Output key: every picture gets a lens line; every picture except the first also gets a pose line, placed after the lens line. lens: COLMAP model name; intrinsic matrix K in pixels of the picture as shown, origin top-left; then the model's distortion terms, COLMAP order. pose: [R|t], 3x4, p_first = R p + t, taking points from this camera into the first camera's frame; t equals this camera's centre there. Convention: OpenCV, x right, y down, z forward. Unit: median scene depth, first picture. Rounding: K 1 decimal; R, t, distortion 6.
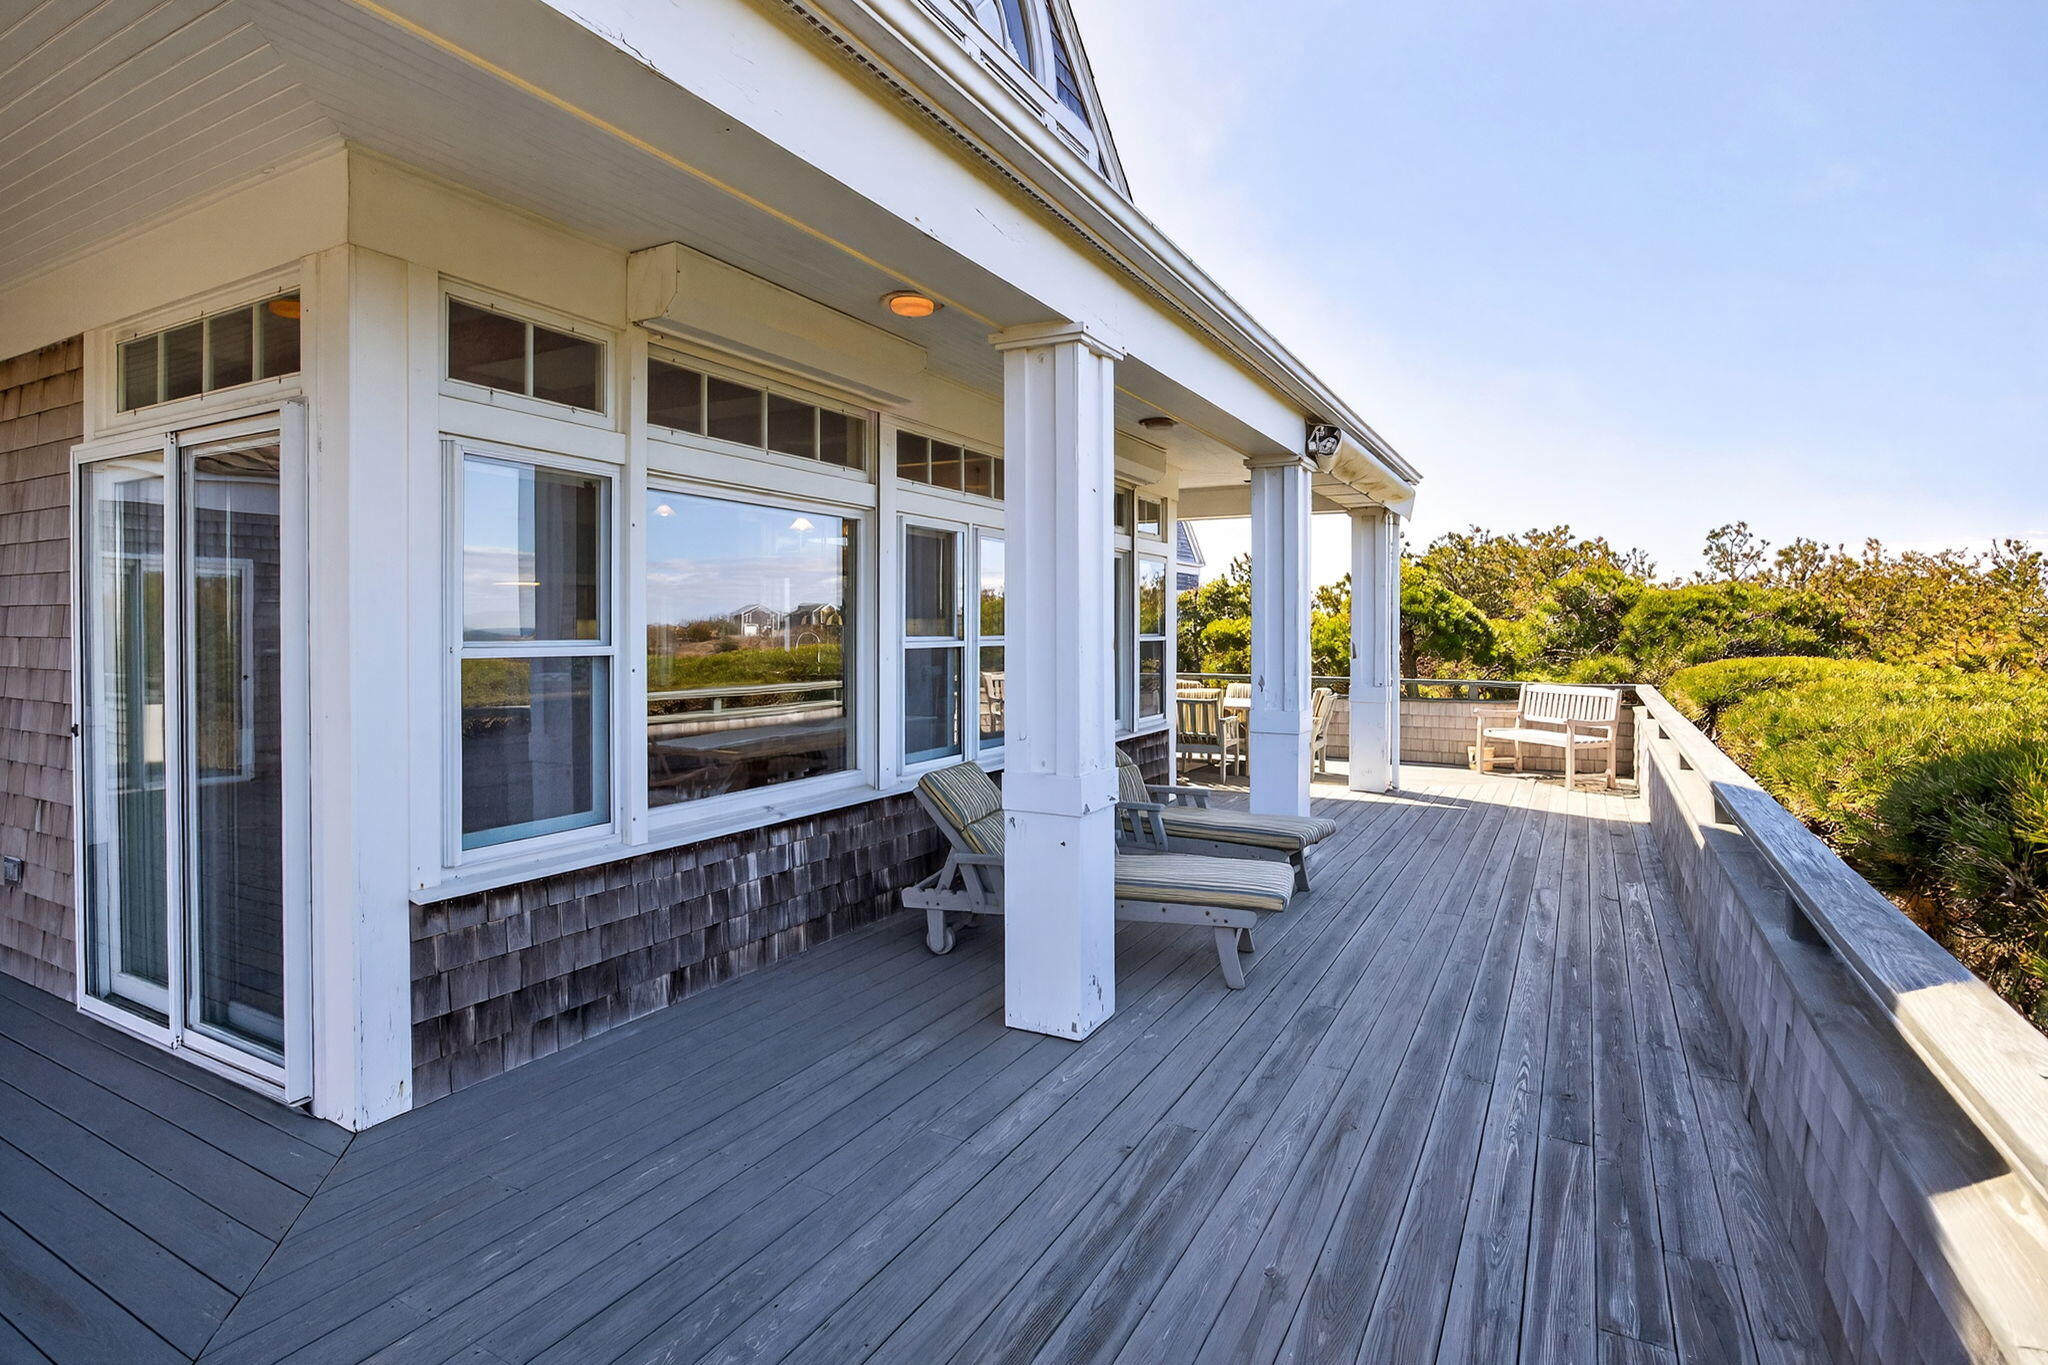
lens RADIAL K [[1019.9, 0, 981.3], [0, 1019.9, 656.0], [0, 0, 1]] dist [-0.002625, -0.000025]
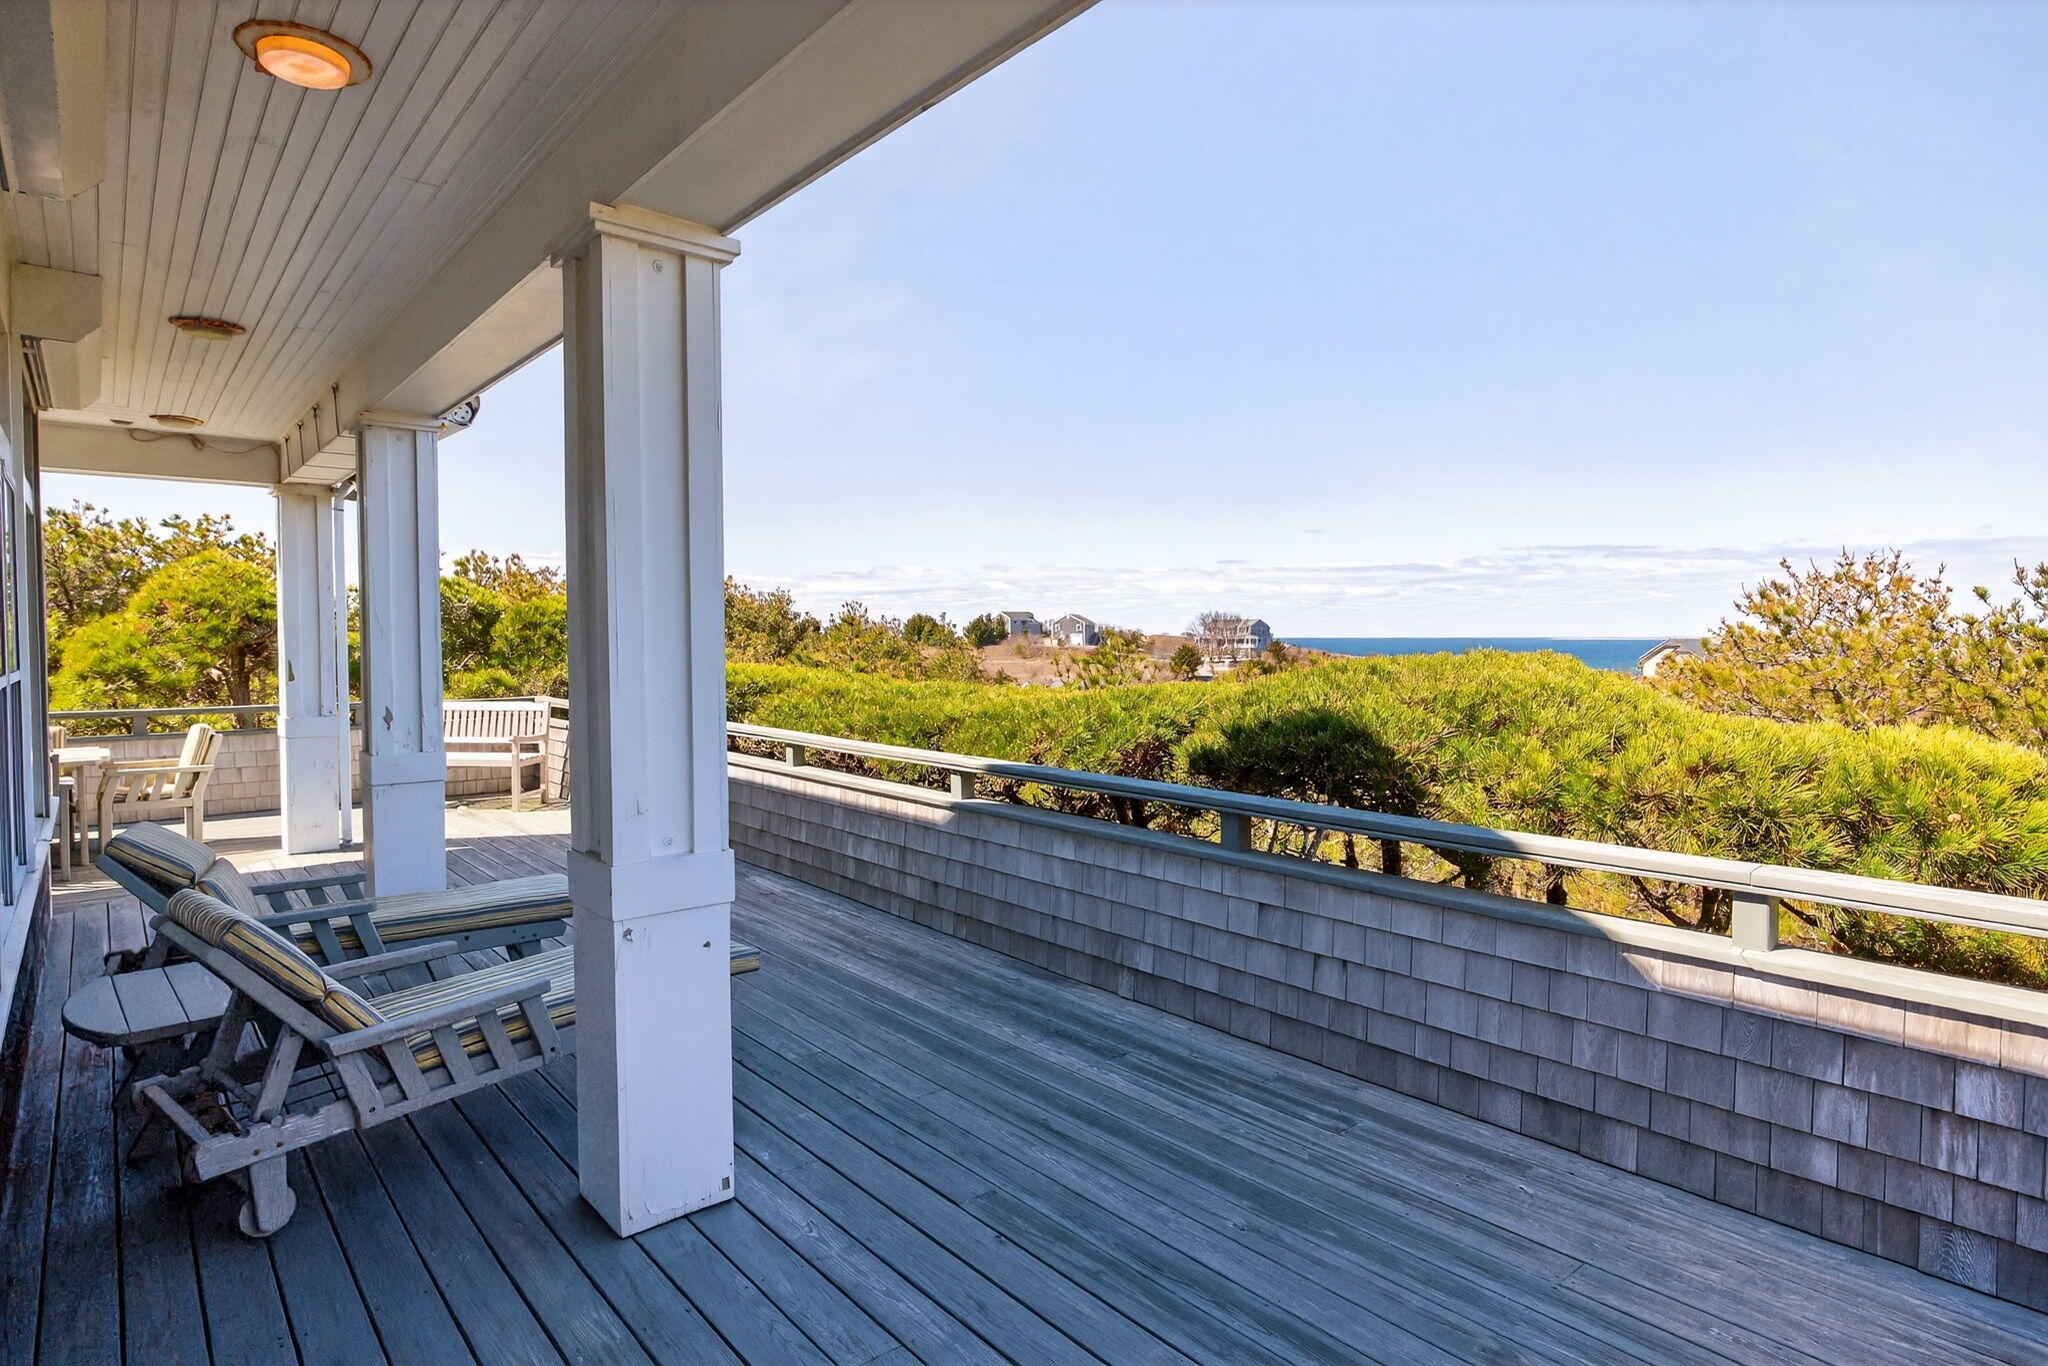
lens RADIAL K [[1126.4, 0, 1024.0], [0, 1126.4, 683.0], [0, 0, 1]] dist [0.000337, 0.000062]
pose [[0.340379, -0.039440, 0.939461, -0.591833], [0.025323, 0.999142, 0.032770, -0.024436], [-0.939947, 0.012636, 0.341086, 0.502826]]
